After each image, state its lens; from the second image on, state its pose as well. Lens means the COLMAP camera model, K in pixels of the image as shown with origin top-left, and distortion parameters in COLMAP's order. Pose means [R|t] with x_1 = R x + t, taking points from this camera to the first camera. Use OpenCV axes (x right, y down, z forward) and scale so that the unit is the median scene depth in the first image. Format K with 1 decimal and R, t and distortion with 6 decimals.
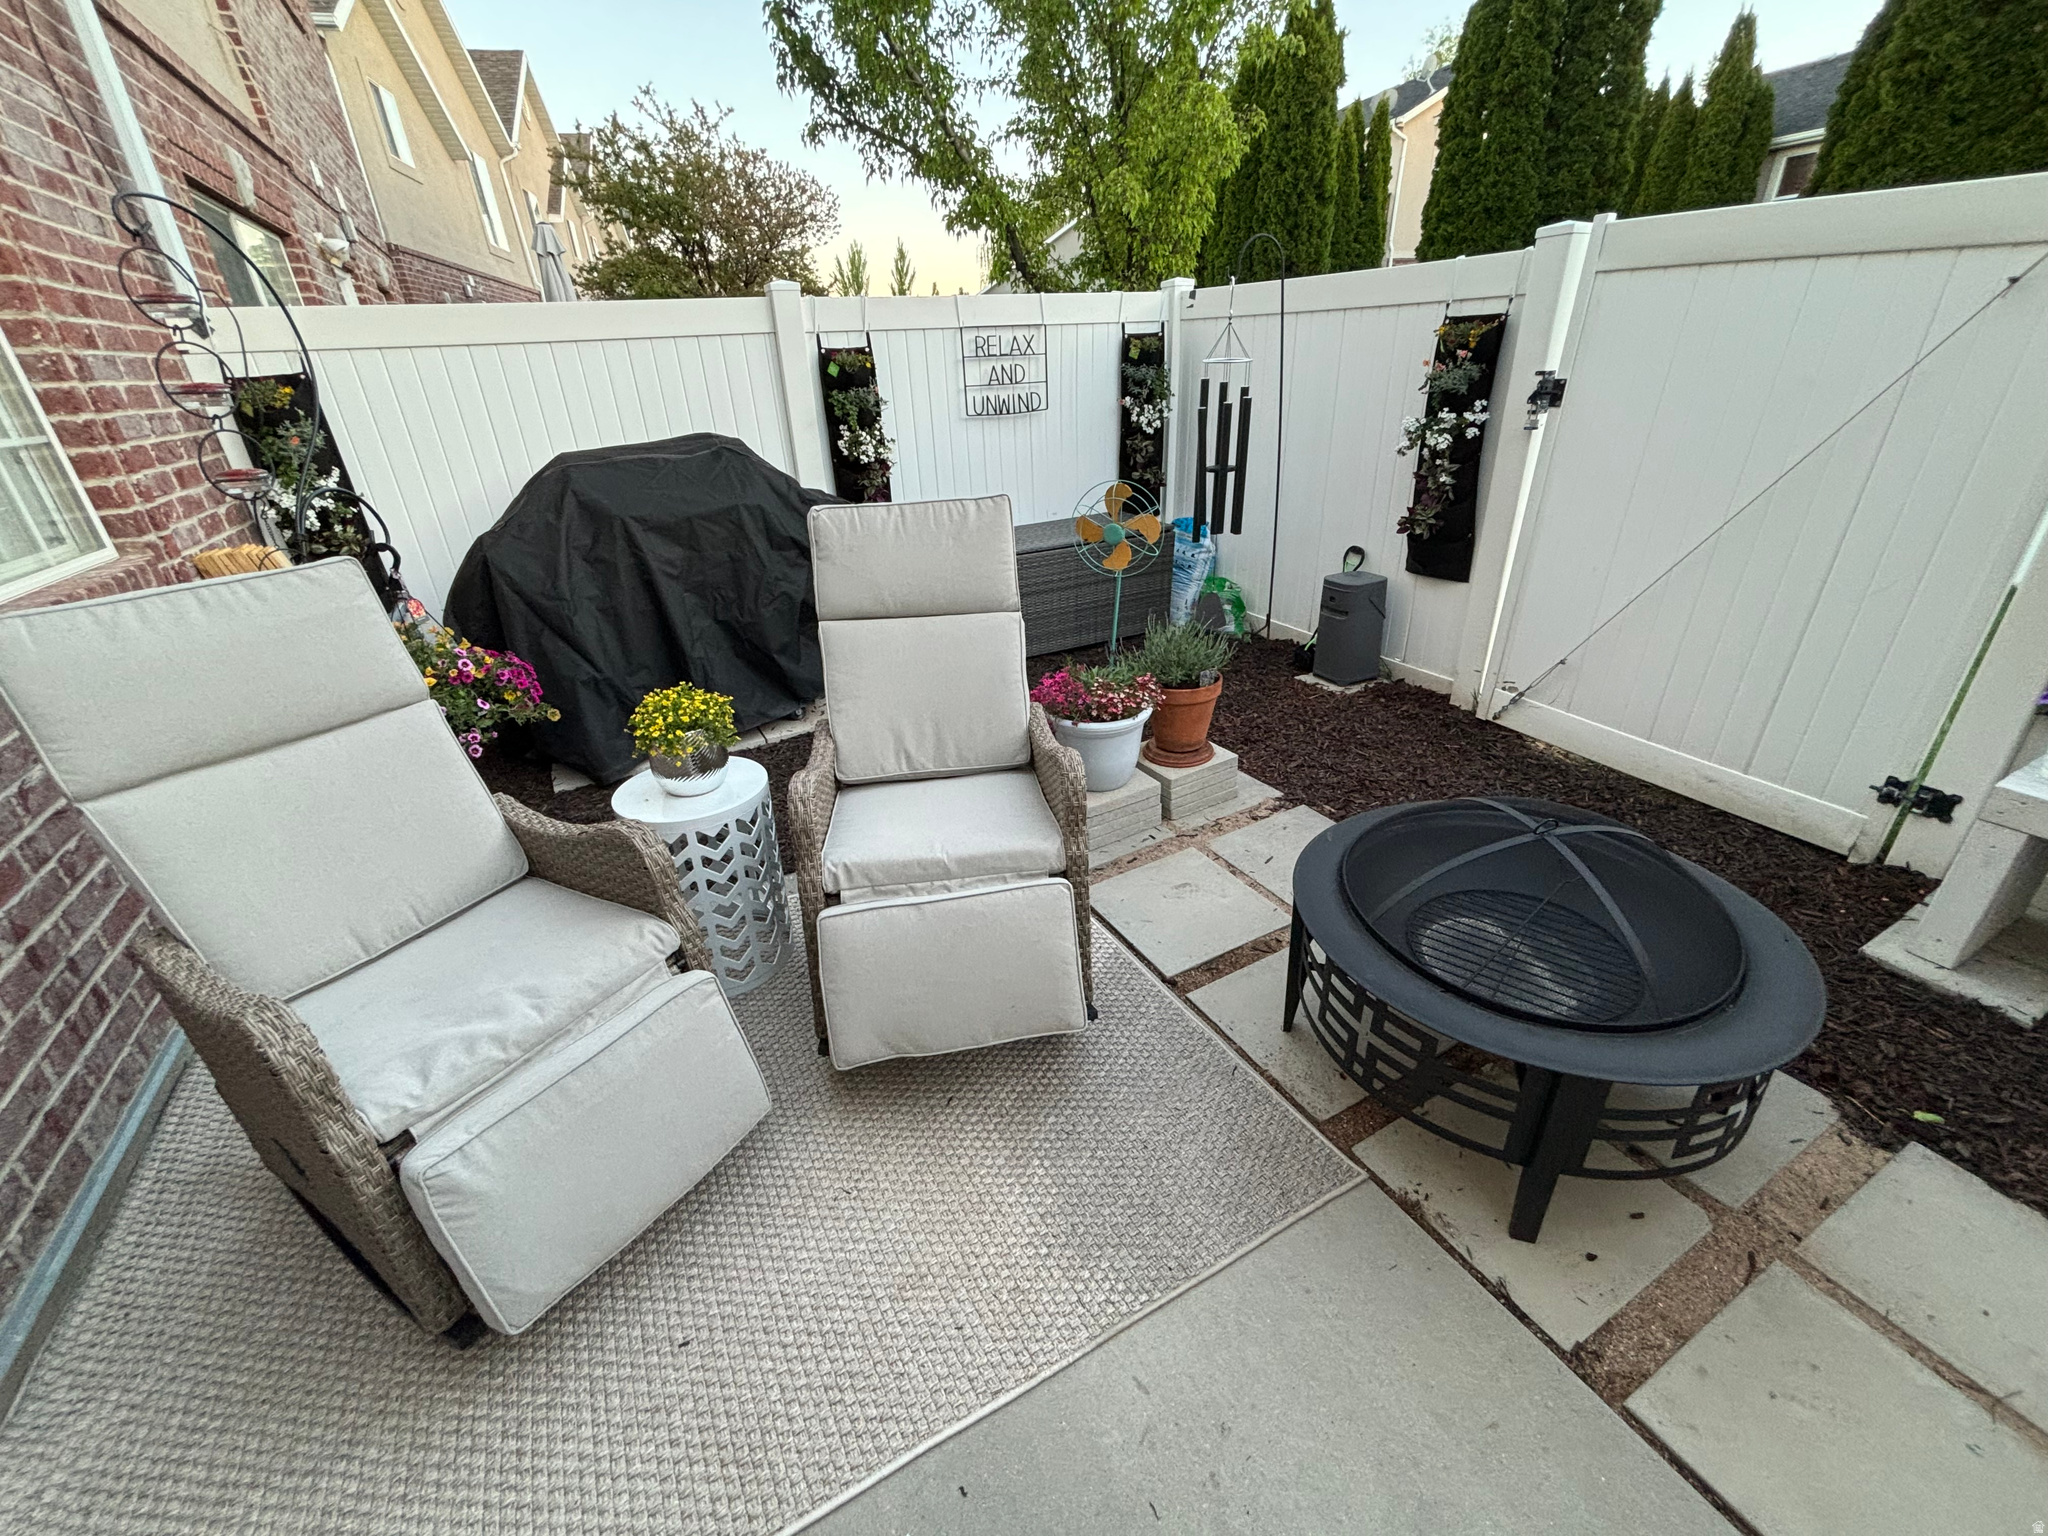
lens RADIAL K [[842.5, 0, 1022.7], [0, 842.5, 724.5], [0, 0, 1]] dist [0.000268, 0.000106]
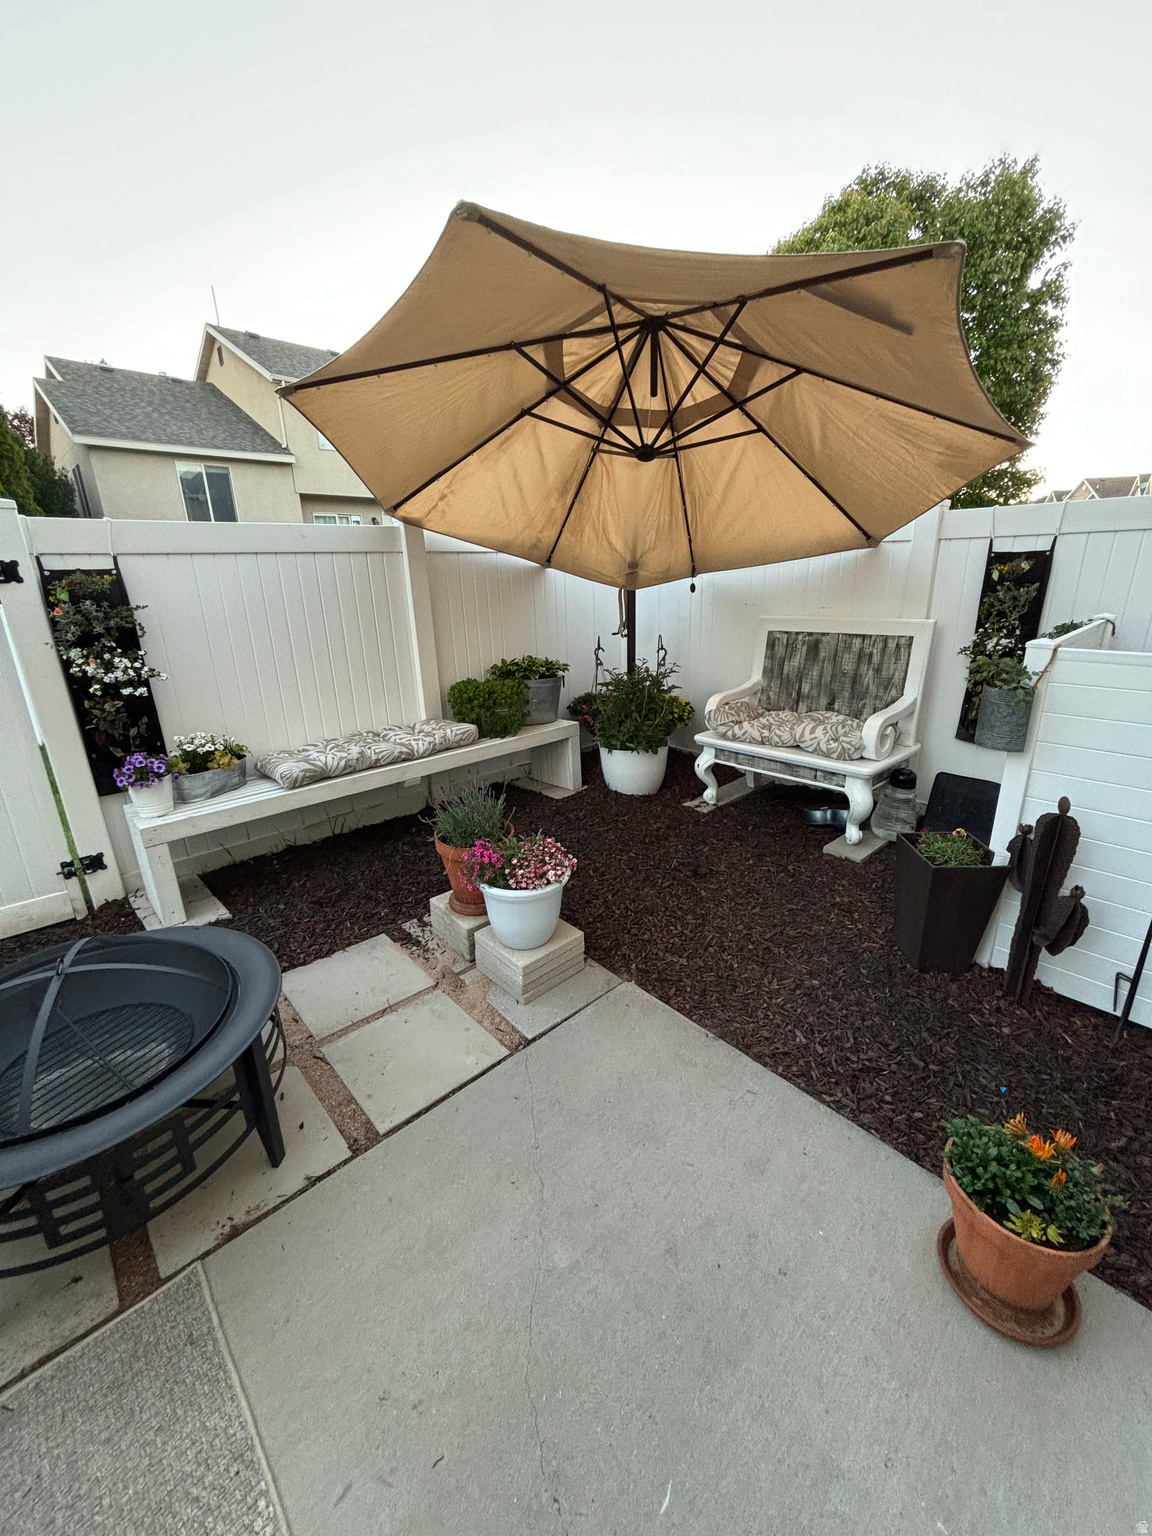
lens RADIAL K [[615.2, 0, 576.0], [0, 615.2, 768.0], [0, 0, 1]] dist [-0.000503, -0.000063]
pose [[-0.245324, -0.255872, 0.935064, -0.343239], [0.416157, 0.843351, 0.339959, -0.117069], [-0.875574, 0.472534, -0.100412, 0.295866]]
